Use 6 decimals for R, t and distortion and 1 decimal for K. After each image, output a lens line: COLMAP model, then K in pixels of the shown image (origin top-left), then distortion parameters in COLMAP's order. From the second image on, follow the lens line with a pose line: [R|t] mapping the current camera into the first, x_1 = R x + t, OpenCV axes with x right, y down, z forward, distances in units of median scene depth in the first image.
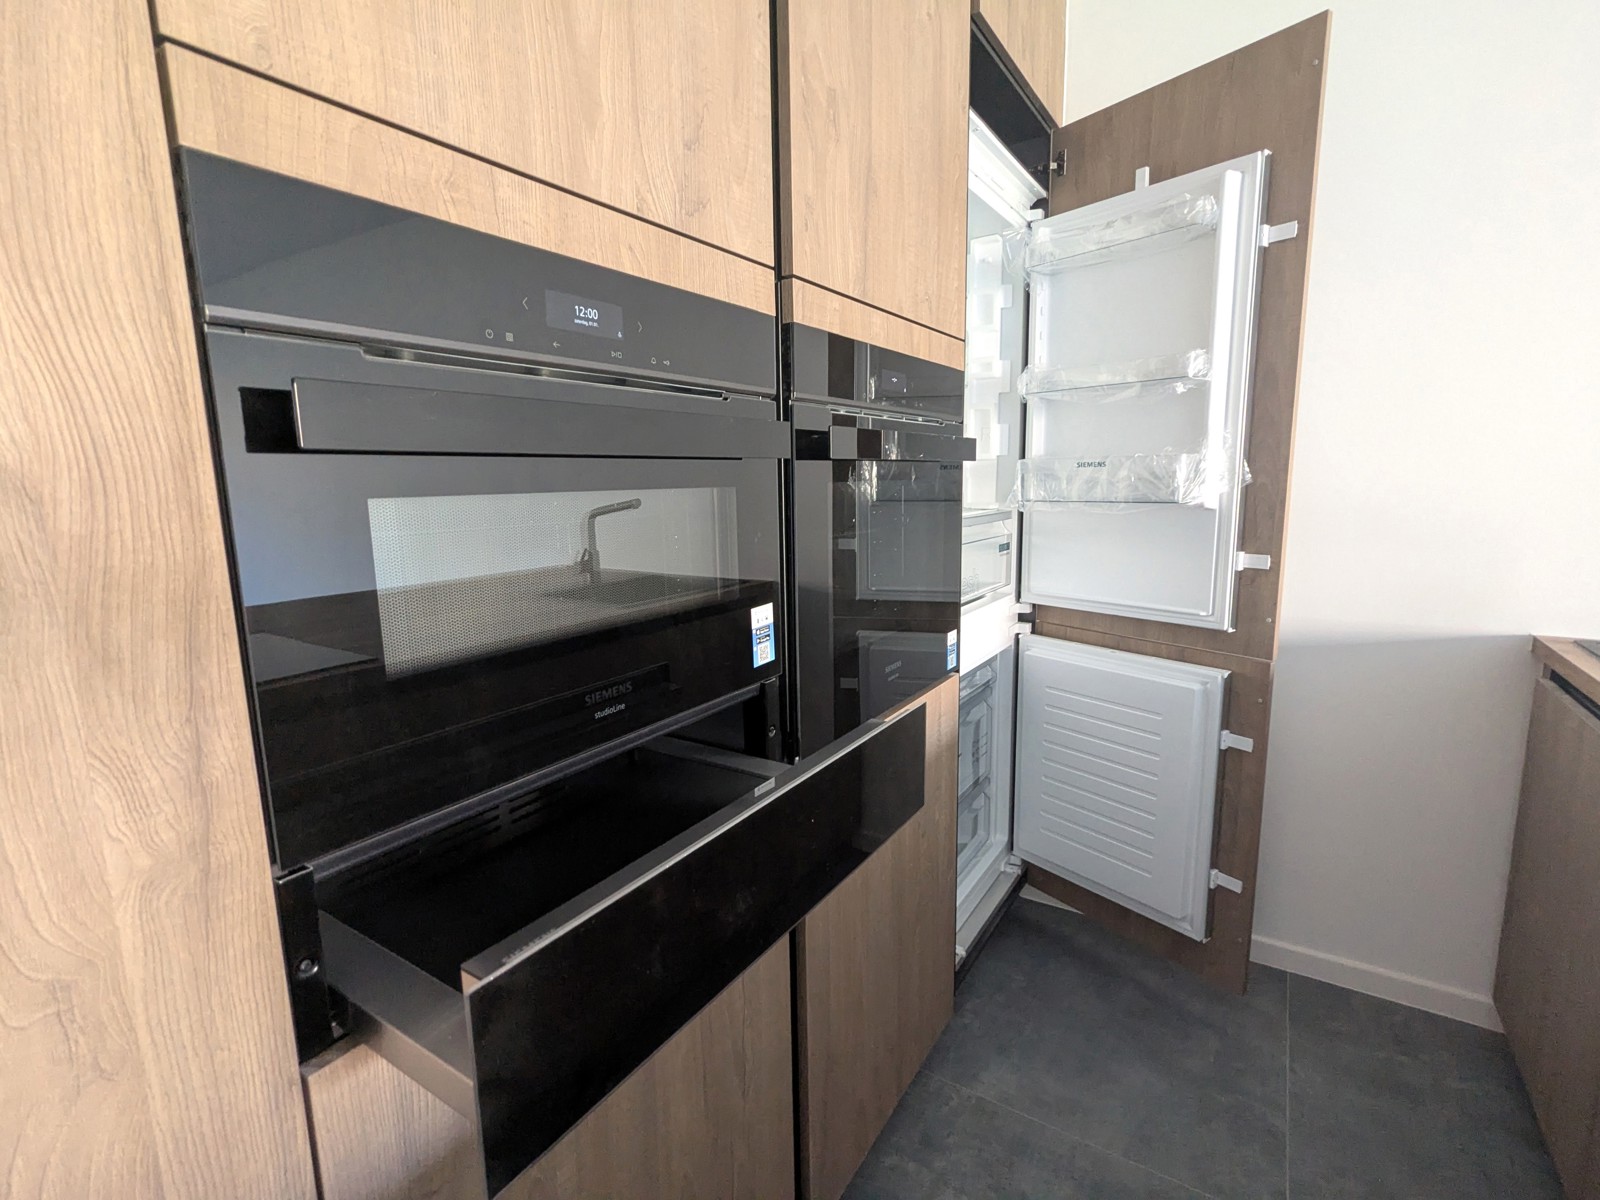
lens RADIAL K [[759.3, 0, 808.1], [0, 759.3, 598.6], [0, 0, 1]] dist [-0.002478, -0.000270]
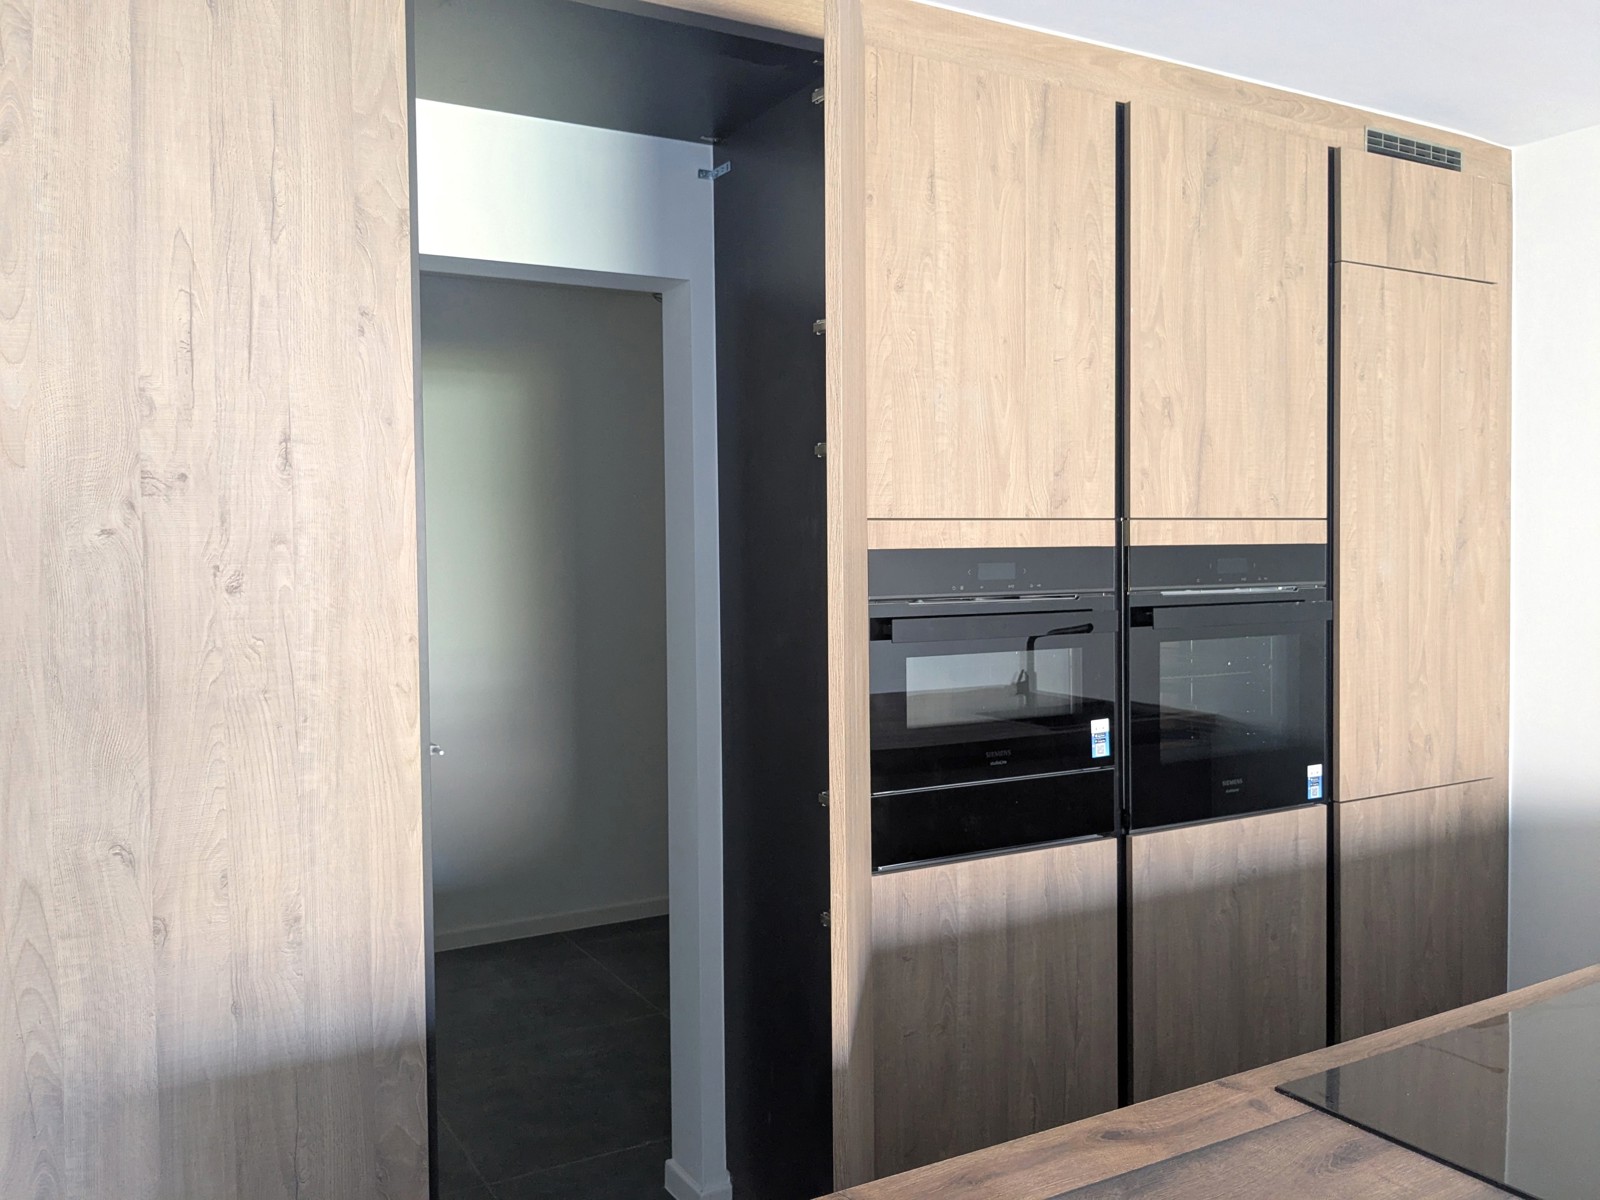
lens RADIAL K [[1238.6, 0, 771.6], [0, 1238.6, 589.5], [0, 0, 1]] dist [0.033445, -0.064403]
pose [[0.867624, 0.021288, -0.496766, 0.645472], [-0.081665, 0.991616, -0.100138, 0.056297], [0.490469, 0.127451, 0.862088, -1.674625]]
